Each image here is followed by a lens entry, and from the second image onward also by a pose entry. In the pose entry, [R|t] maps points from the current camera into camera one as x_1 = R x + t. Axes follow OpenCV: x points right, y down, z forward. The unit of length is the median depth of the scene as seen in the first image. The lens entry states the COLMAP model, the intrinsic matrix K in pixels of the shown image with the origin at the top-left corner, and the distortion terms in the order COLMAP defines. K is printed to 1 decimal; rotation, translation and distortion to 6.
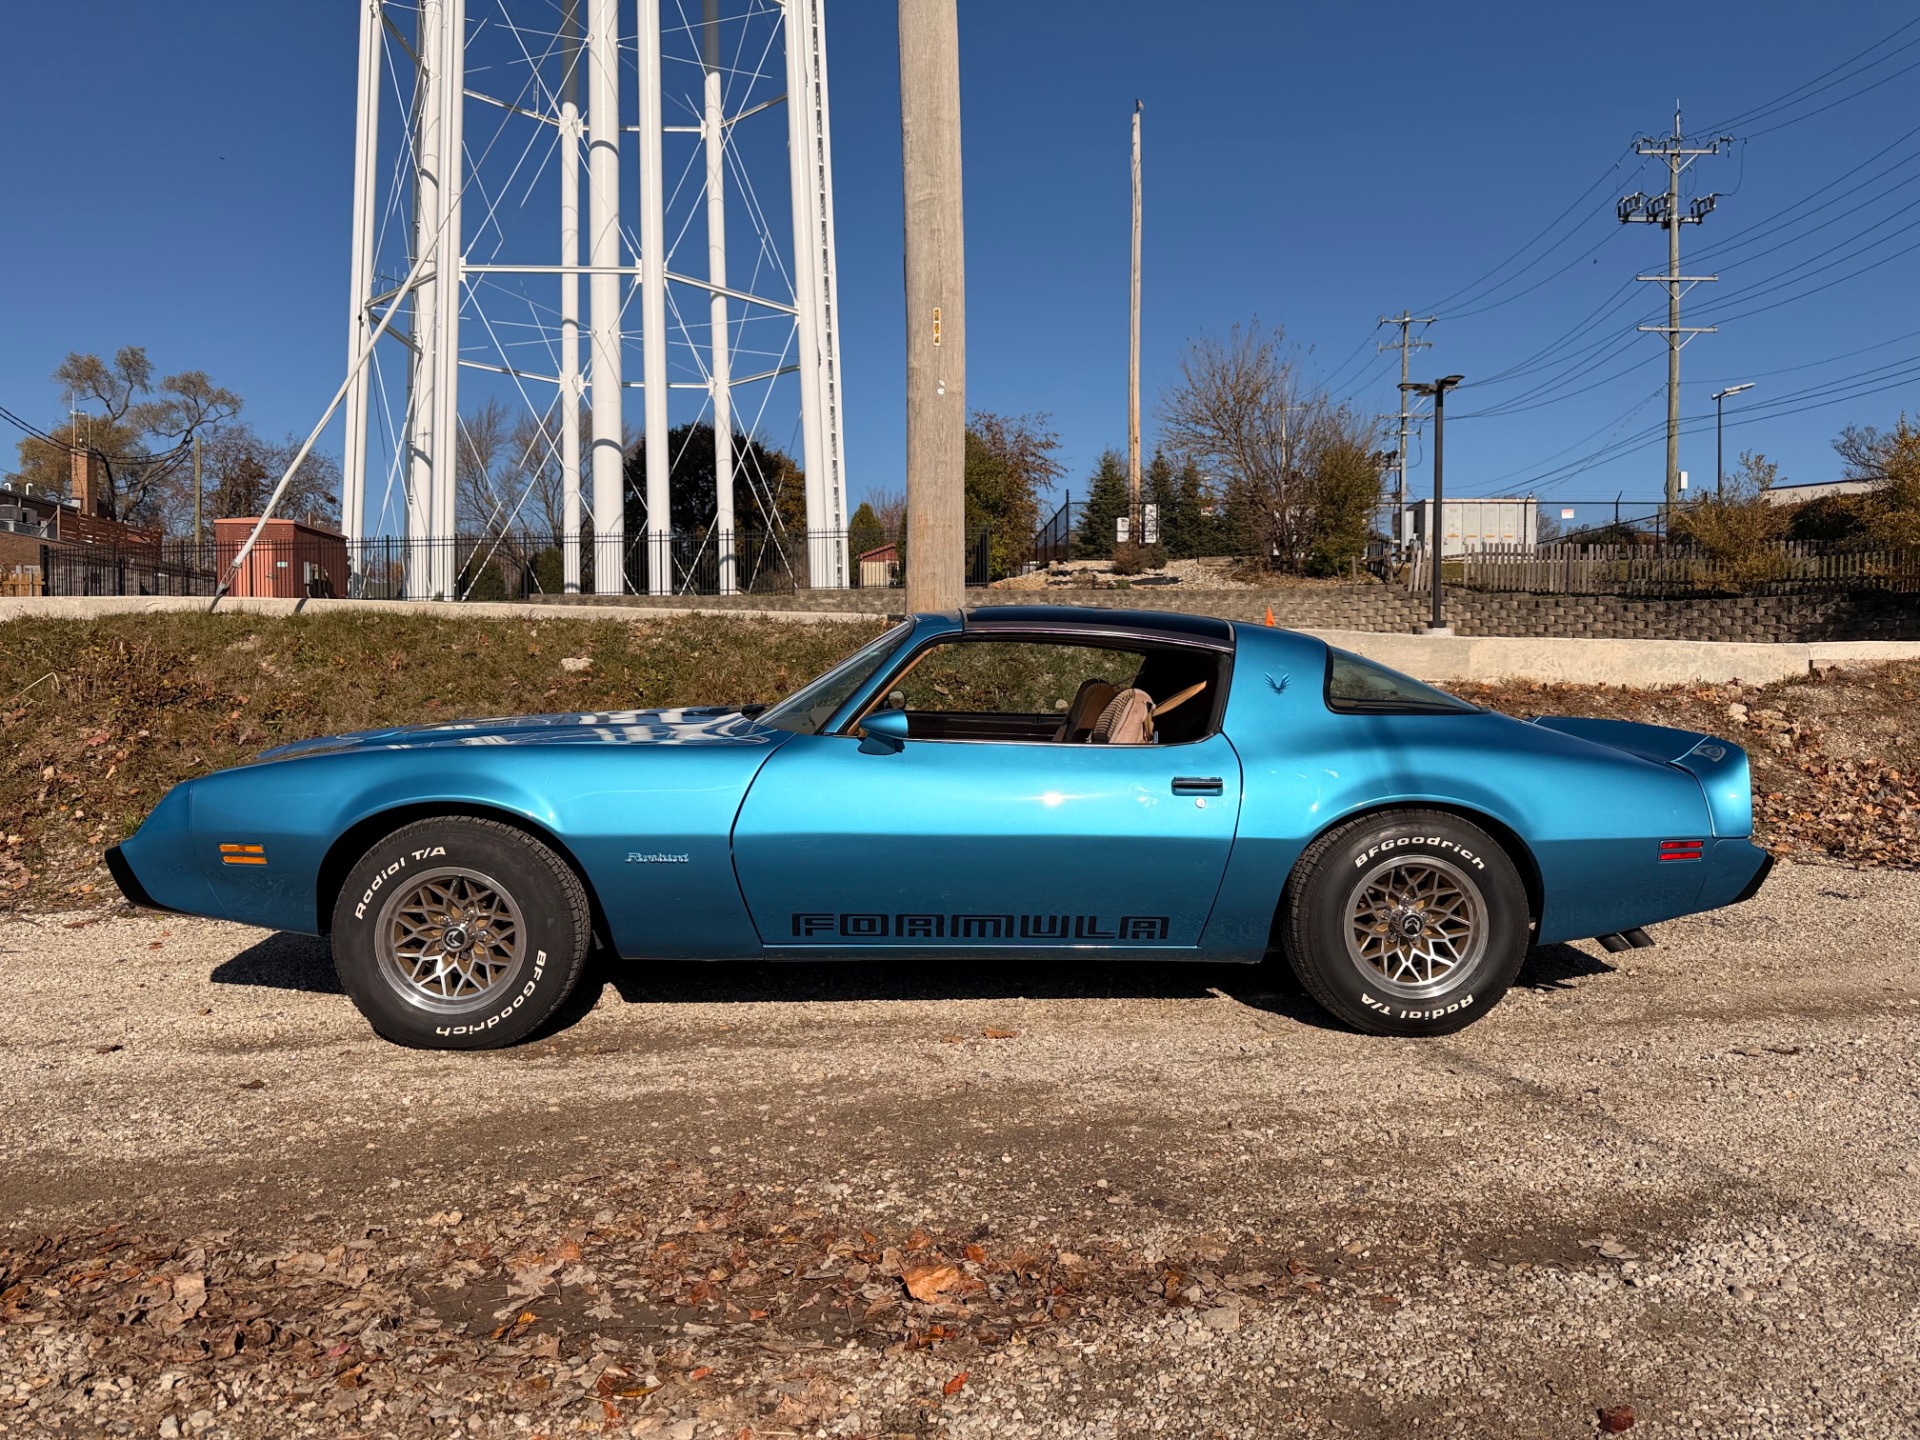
lens RADIAL K [[1392.8, 0, 982.2], [0, 1392.8, 715.6], [0, 0, 1]] dist [-0.031486, -0.008162]
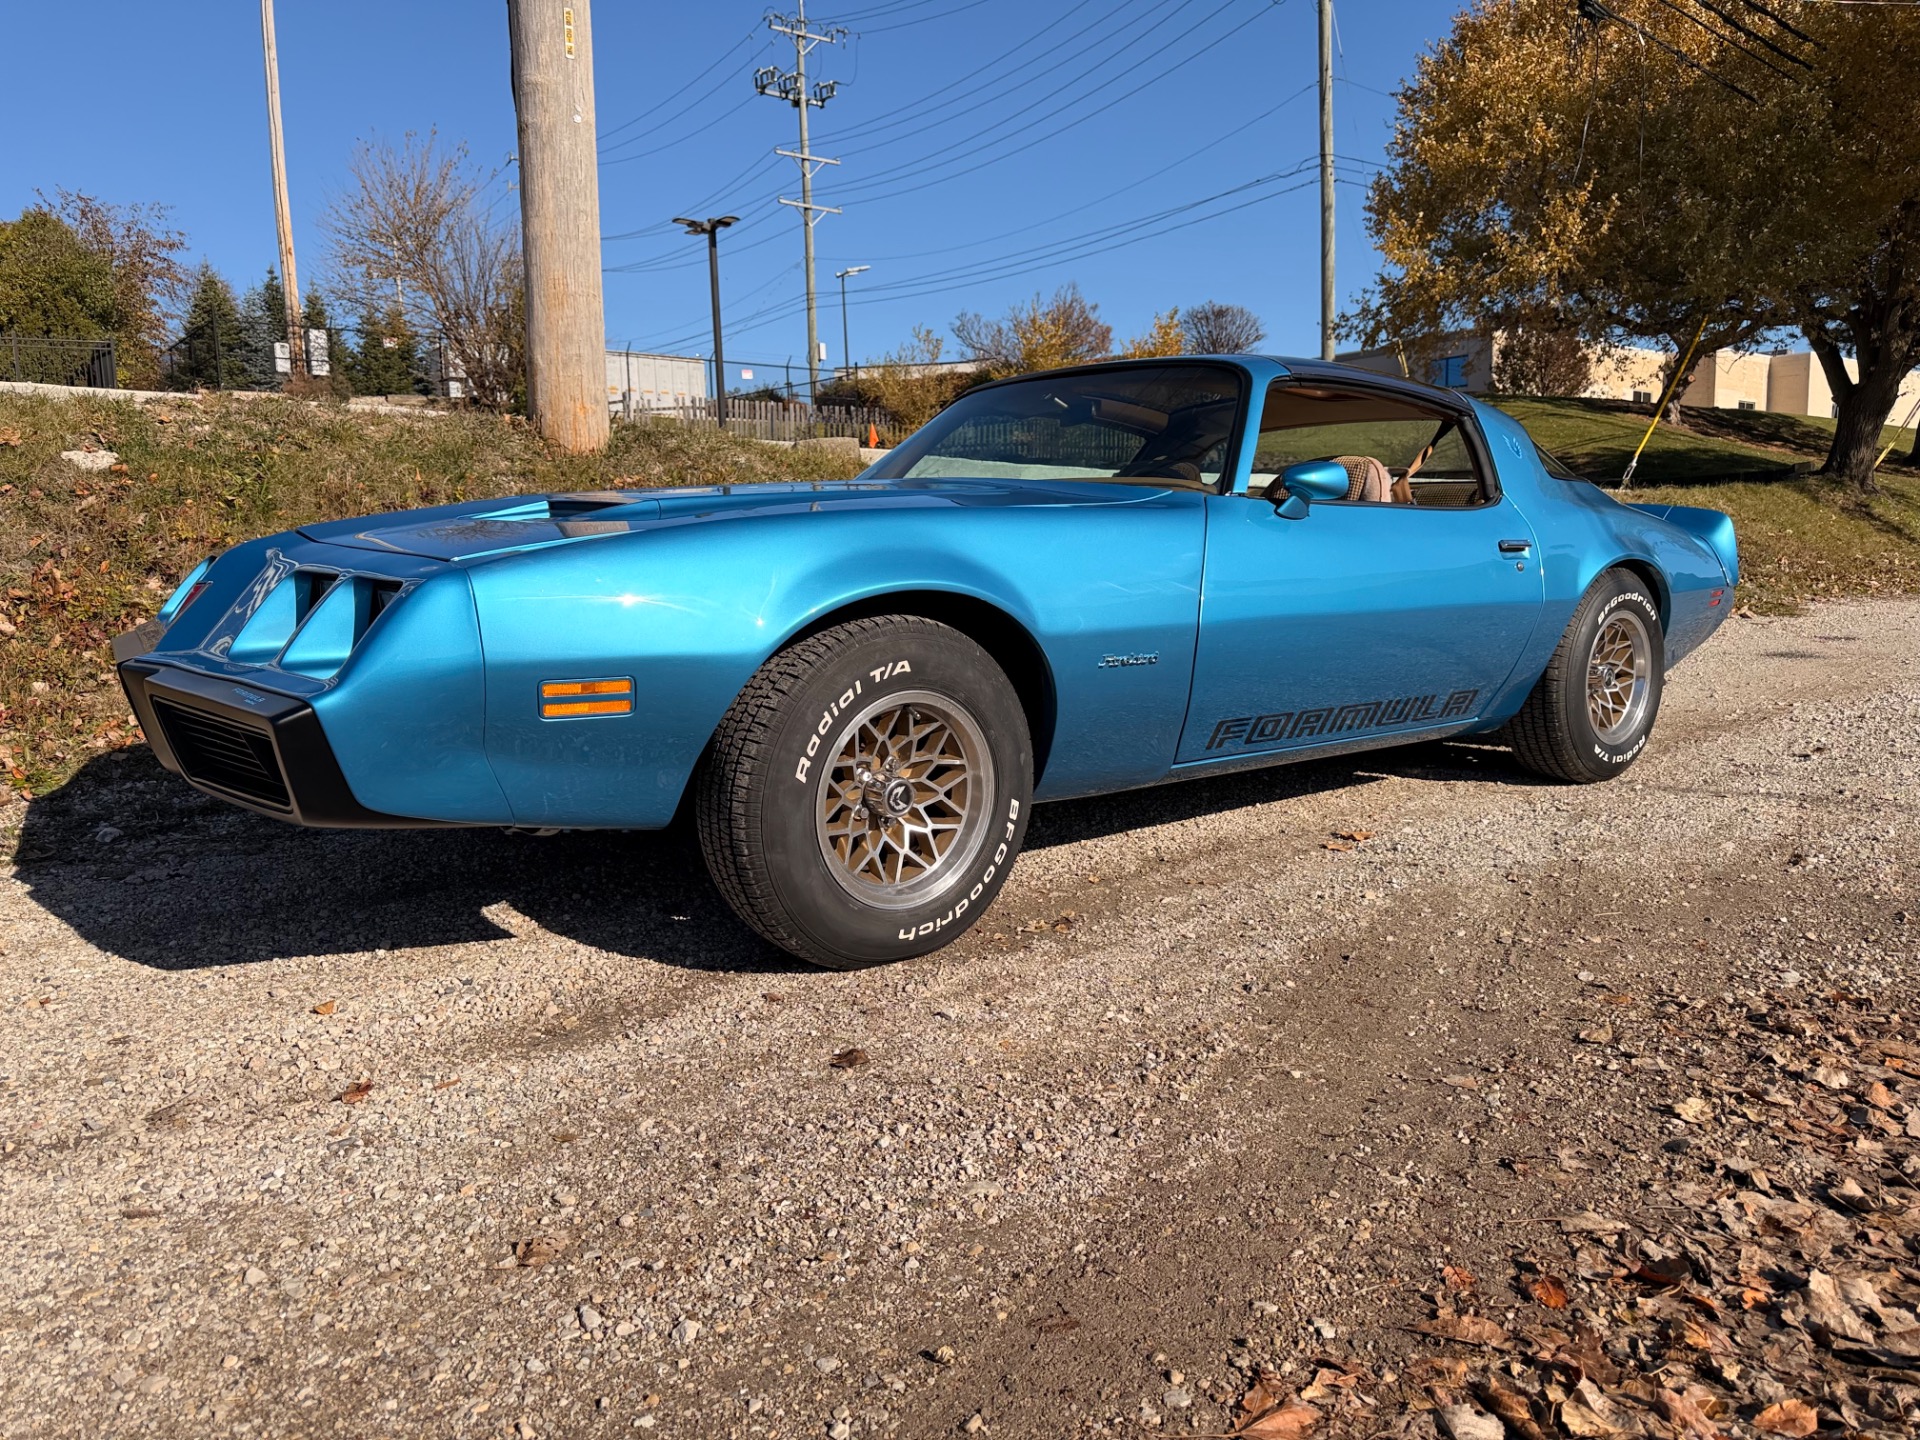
lens RADIAL K [[1392.8, 0, 982.2], [0, 1392.8, 715.6], [0, 0, 1]] dist [-0.031486, -0.008162]
pose [[0.772192, -0.081092, 0.630194, -0.116525], [0.021859, 0.994626, 0.101202, 0.008115], [-0.635014, -0.064372, 0.769814, 0.069003]]
